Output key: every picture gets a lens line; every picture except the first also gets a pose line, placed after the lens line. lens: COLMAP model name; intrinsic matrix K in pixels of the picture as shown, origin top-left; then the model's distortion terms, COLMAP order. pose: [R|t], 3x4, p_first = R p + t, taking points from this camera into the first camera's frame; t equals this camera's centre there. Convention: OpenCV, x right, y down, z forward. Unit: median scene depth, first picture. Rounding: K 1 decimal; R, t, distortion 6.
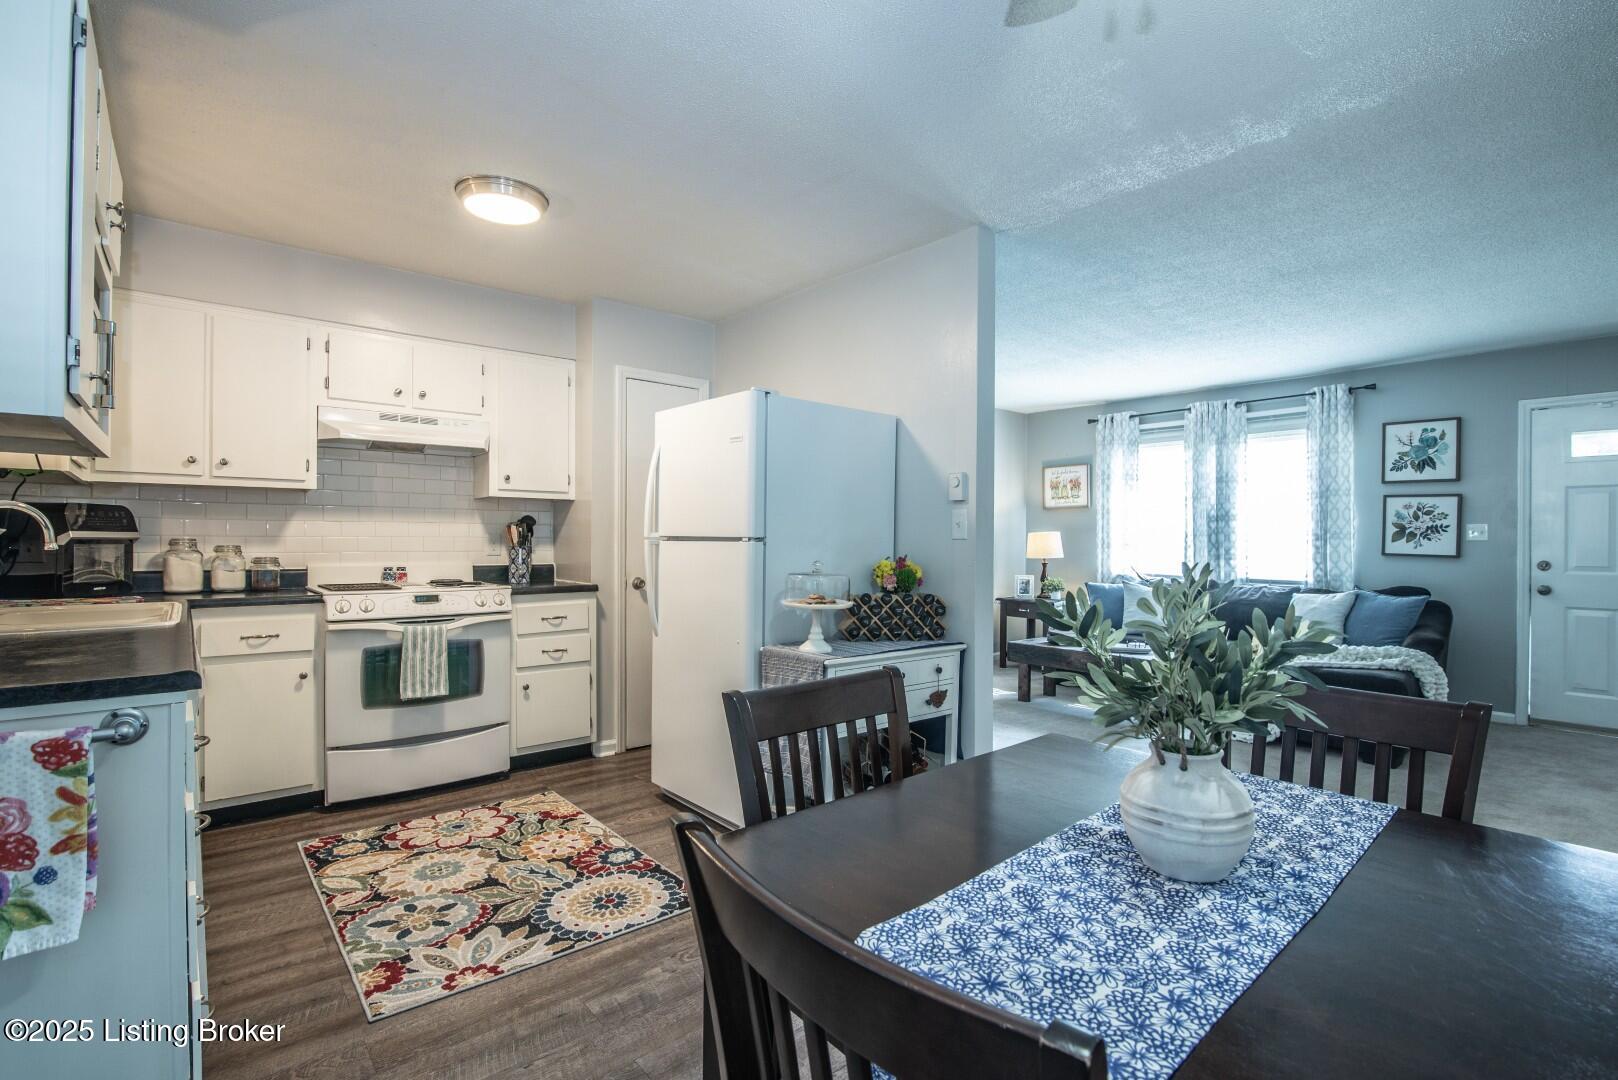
lens RADIAL K [[744.7, 0, 801.0], [0, 744.7, 543.0], [0, 0, 1]] dist [-0.024461, 0.003848]
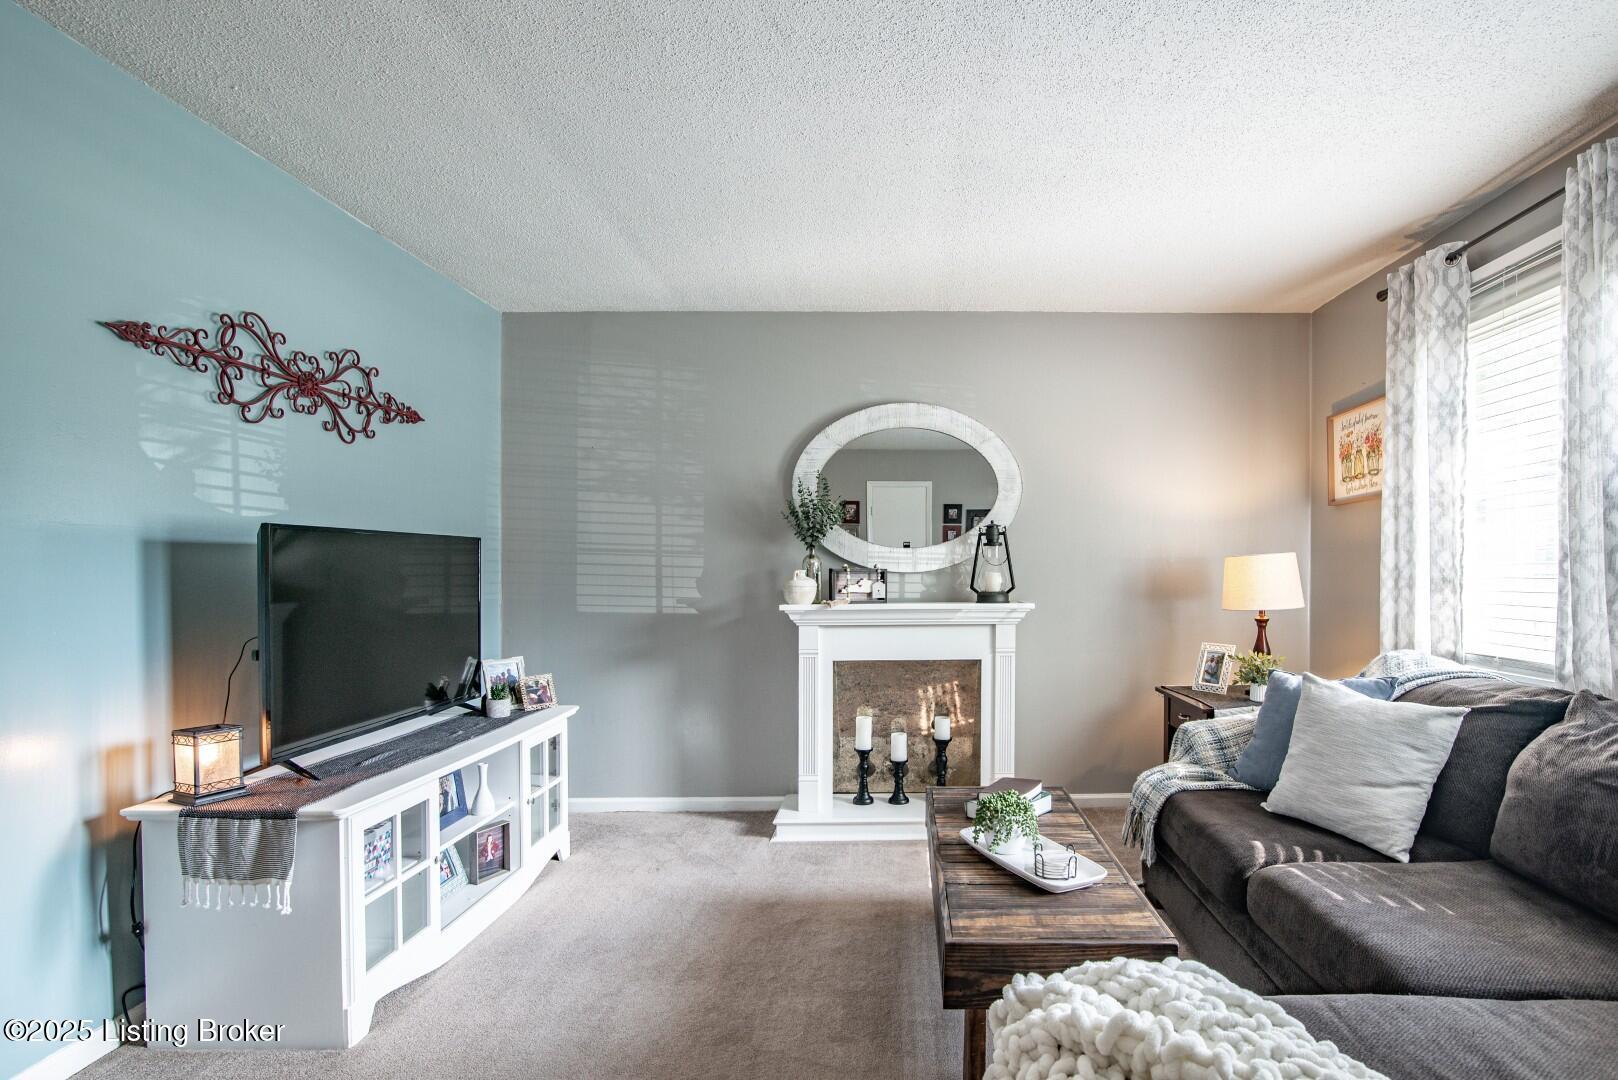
lens RADIAL K [[787.2, 0, 909.5], [0, 787.2, 575.3], [0, 0, 1]] dist [-0.011747, -0.000485]
pose [[0.774451, -0.005903, -0.632606, 0.789088], [0.005031, 0.999982, -0.003172, -0.001133], [0.632614, -0.000726, 0.774467, 0.805385]]
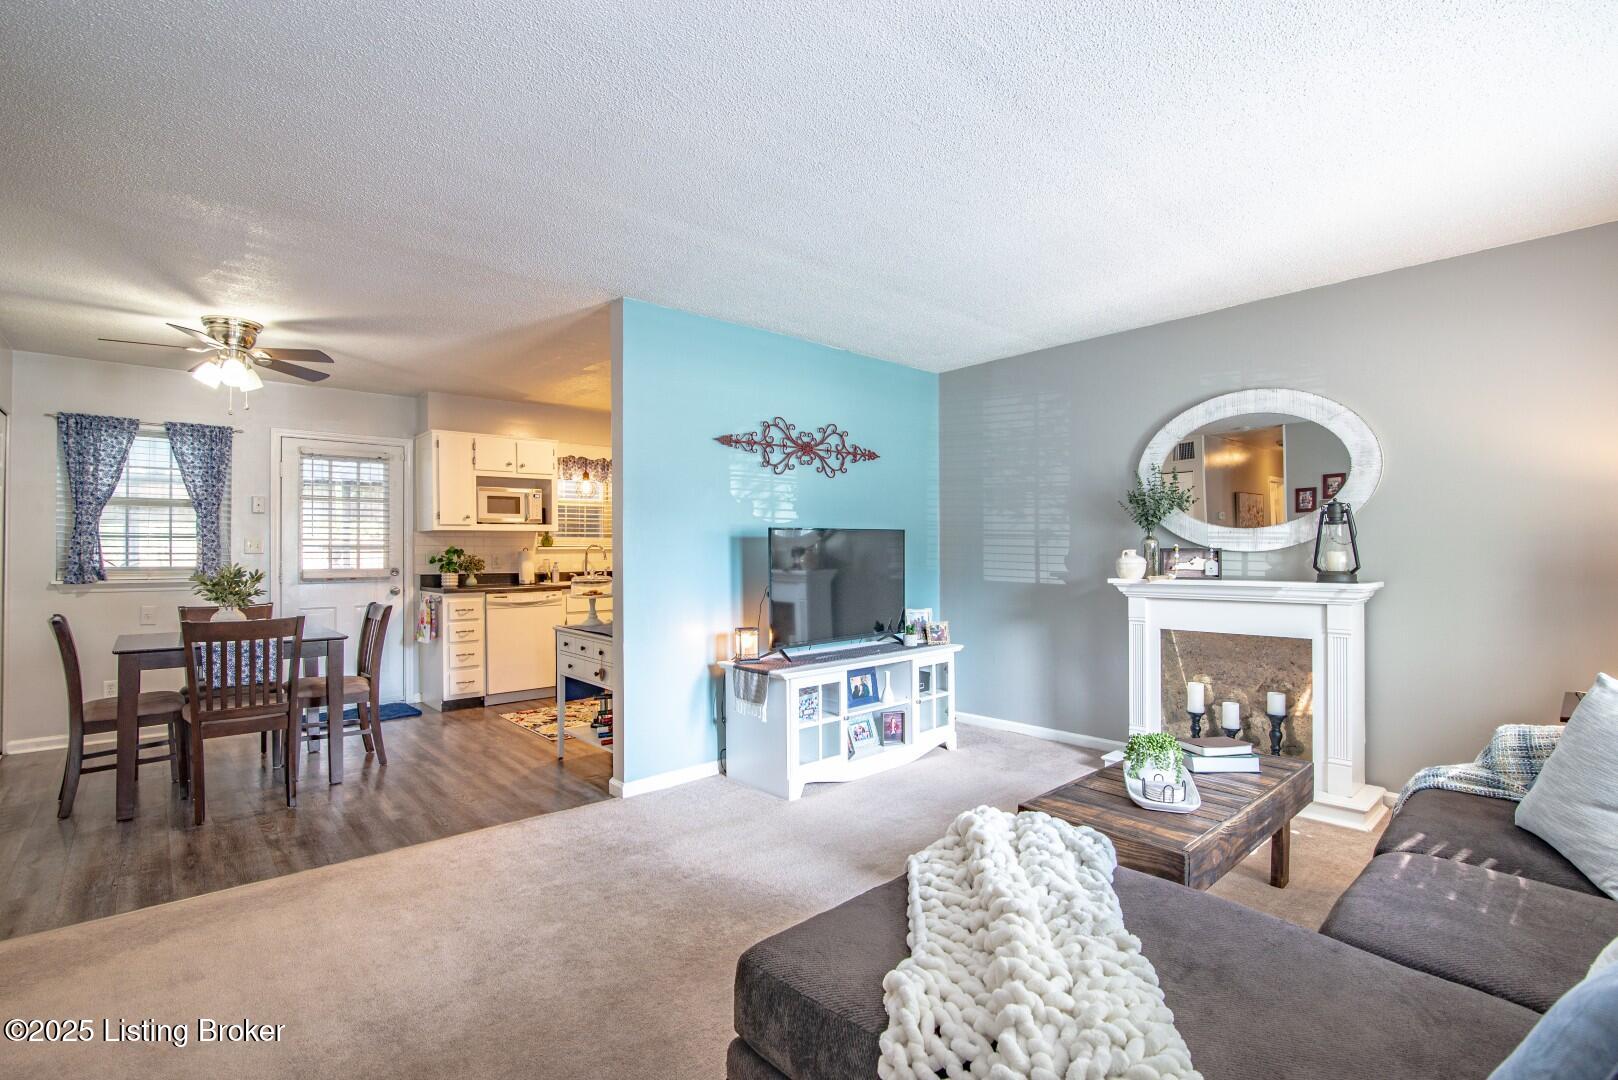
lens RADIAL K [[744.7, 0, 813.6], [0, 744.7, 545.2], [0, 0, 1]] dist [-0.024461, 0.003848]
pose [[0.031074, -0.016749, -0.999377, 1.103287], [0.000056, 0.999860, -0.016755, 0.000195], [0.999517, 0.000465, 0.031071, 0.961819]]
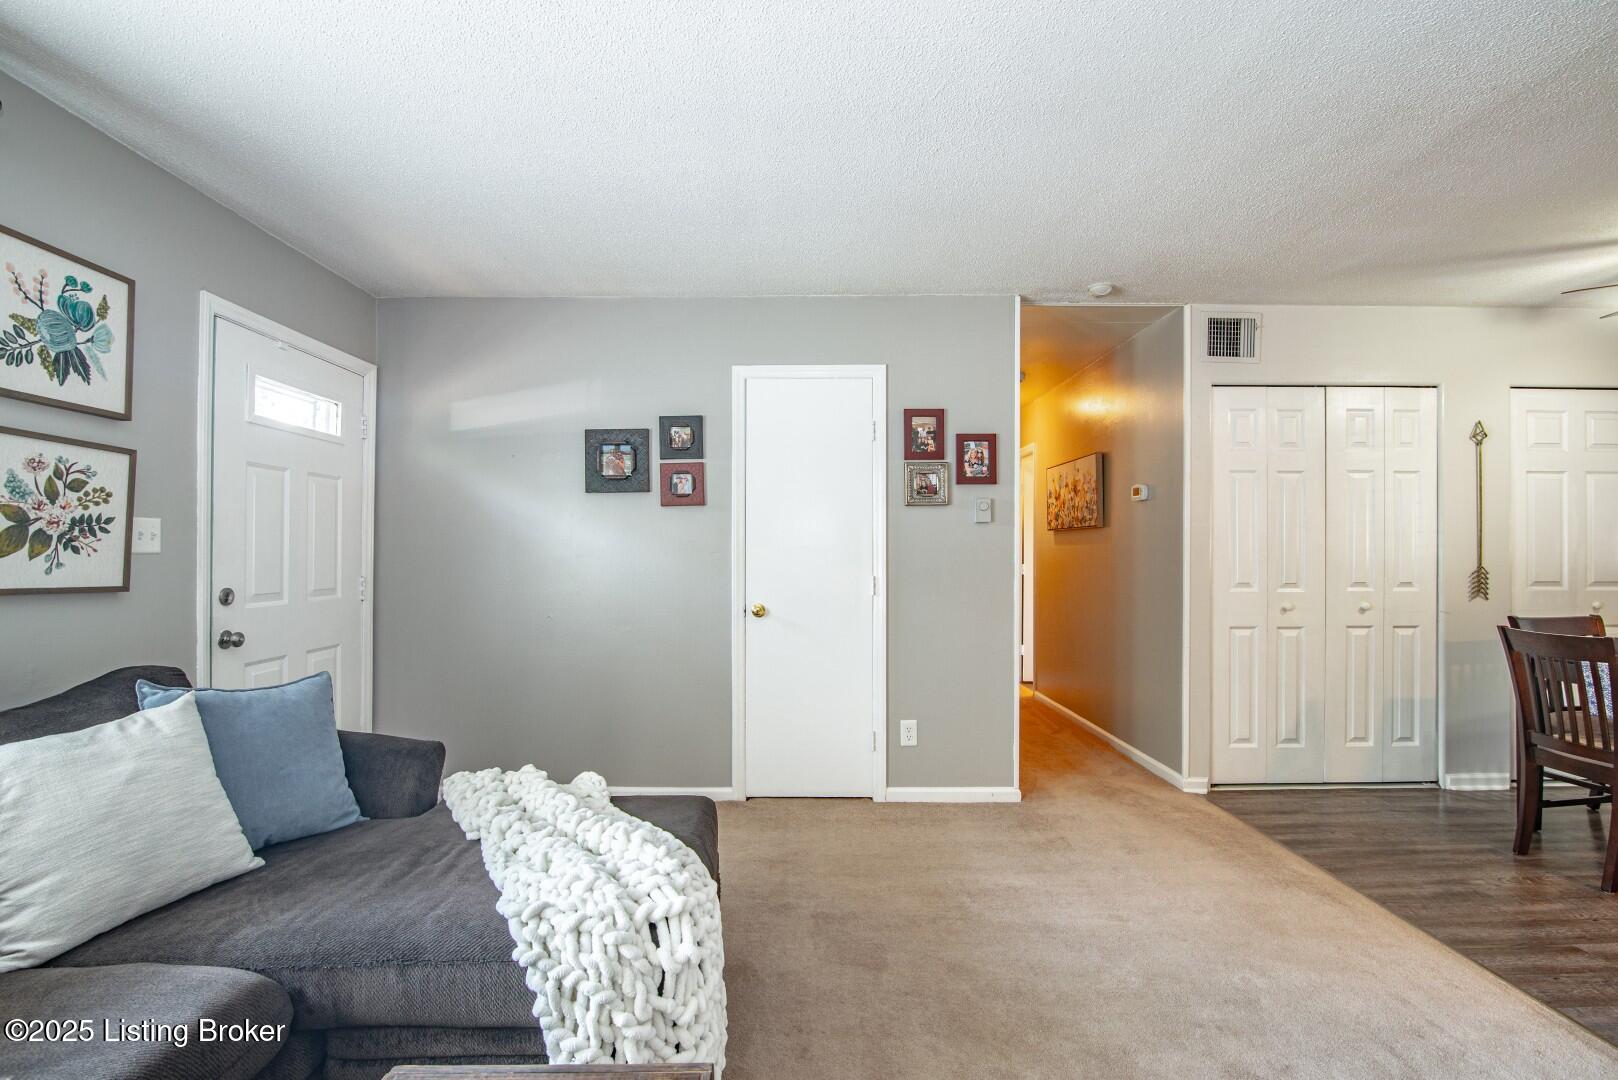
lens RADIAL K [[744.7, 0, 816.7], [0, 744.7, 545.2], [0, 0, 1]] dist [-0.024461, 0.003848]
pose [[-0.766193, 0.000818, 0.642610, 0.348728], [-0.000788, 0.999997, -0.002213, -0.009209], [-0.642610, -0.002202, -0.766190, 1.306551]]
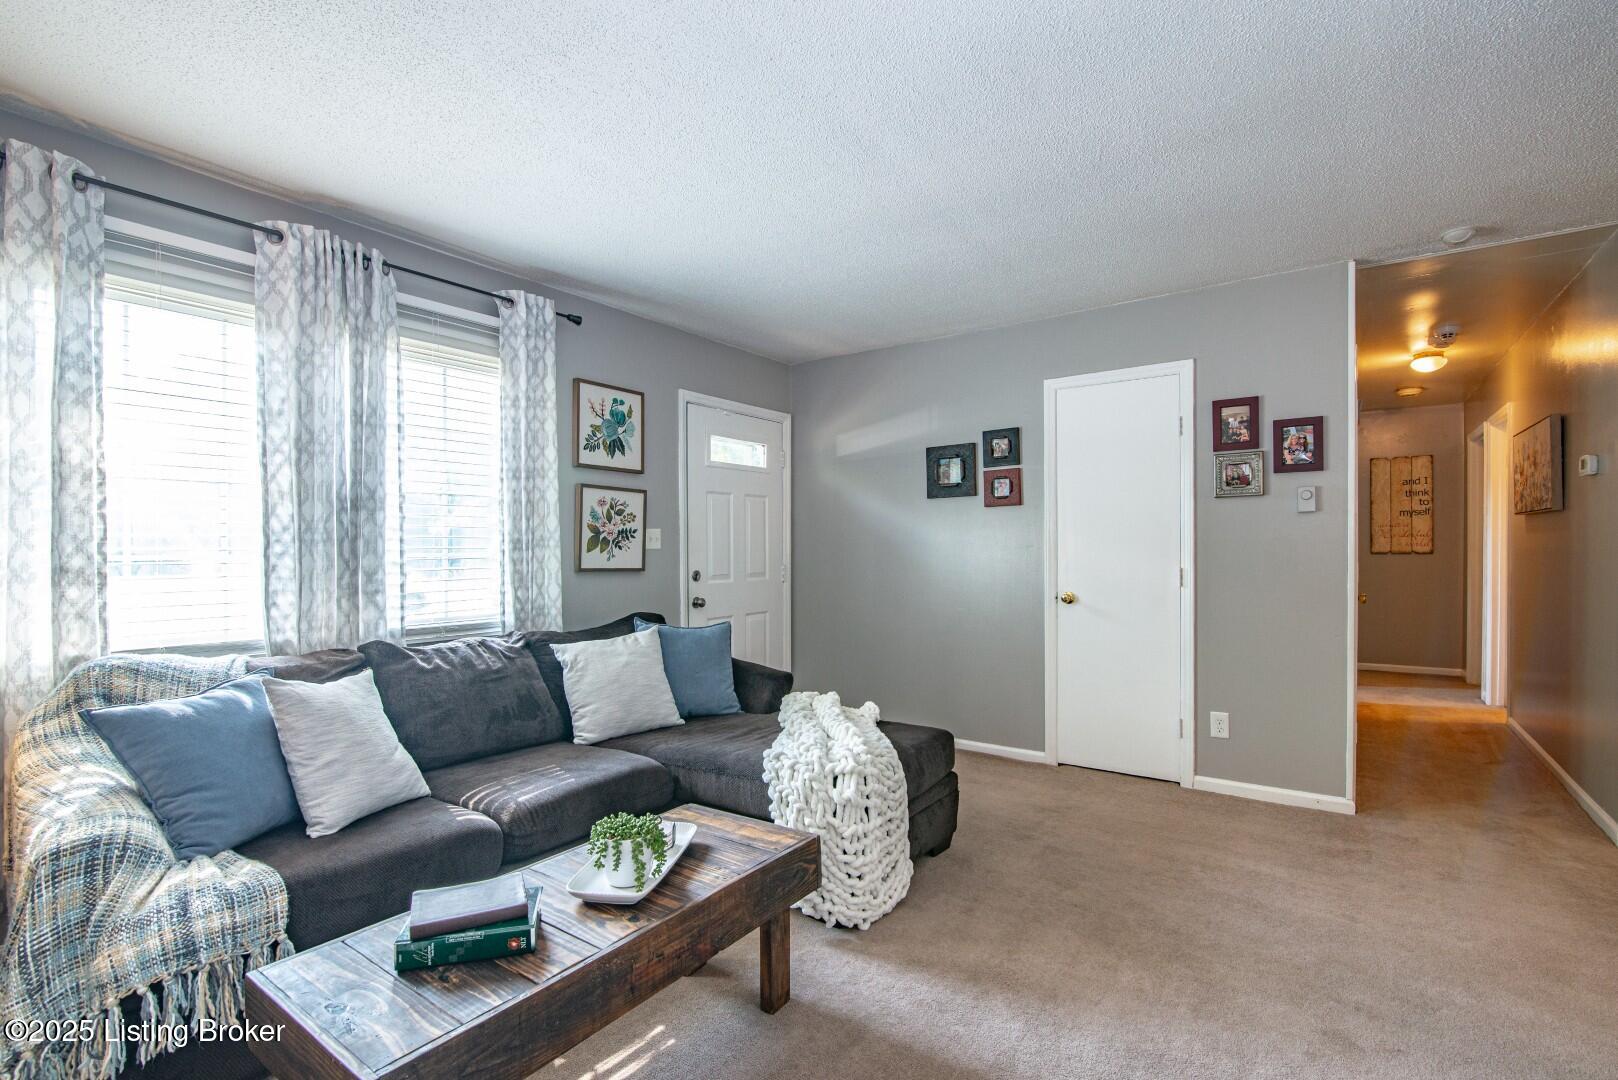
lens RADIAL K [[744.7, 0, 798.9], [0, 744.7, 554.7], [0, 0, 1]] dist [-0.024461, 0.003848]
pose [[-0.230712, -0.011788, 0.972951, 0.095045], [0.011262, 0.999827, 0.014784, -0.009019], [-0.972957, 0.014368, -0.230539, 1.246301]]
